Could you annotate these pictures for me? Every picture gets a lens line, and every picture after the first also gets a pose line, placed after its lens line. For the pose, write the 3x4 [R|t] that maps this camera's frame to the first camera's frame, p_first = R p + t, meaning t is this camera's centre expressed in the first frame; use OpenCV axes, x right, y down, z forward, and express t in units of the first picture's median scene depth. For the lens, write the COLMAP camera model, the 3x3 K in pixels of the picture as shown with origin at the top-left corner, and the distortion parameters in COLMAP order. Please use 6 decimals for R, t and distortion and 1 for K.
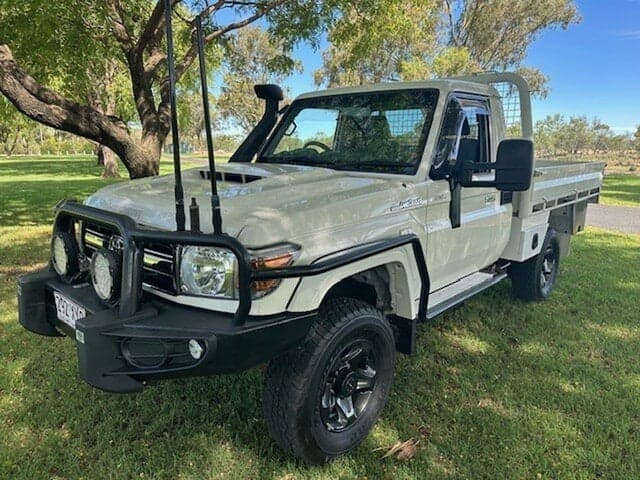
lens RADIAL K [[468.6, 0, 320.0], [0, 468.6, 240.0], [0, 0, 1]] dist [-0.001135, -0.000479]
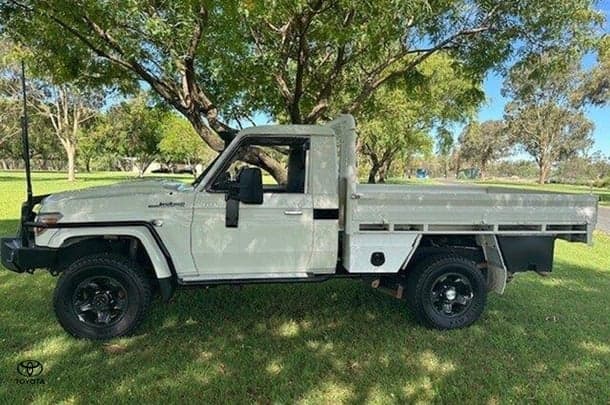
lens RADIAL K [[445.4, 0, 305.0], [0, 445.4, 202.5], [0, 0, 1]] dist [0.000654, -0.000630]
pose [[0.758223, 0.060400, -0.649191, 1.067591], [-0.142855, 0.986896, -0.075028, -0.025194], [0.636152, 0.149628, 0.756916, 0.098020]]
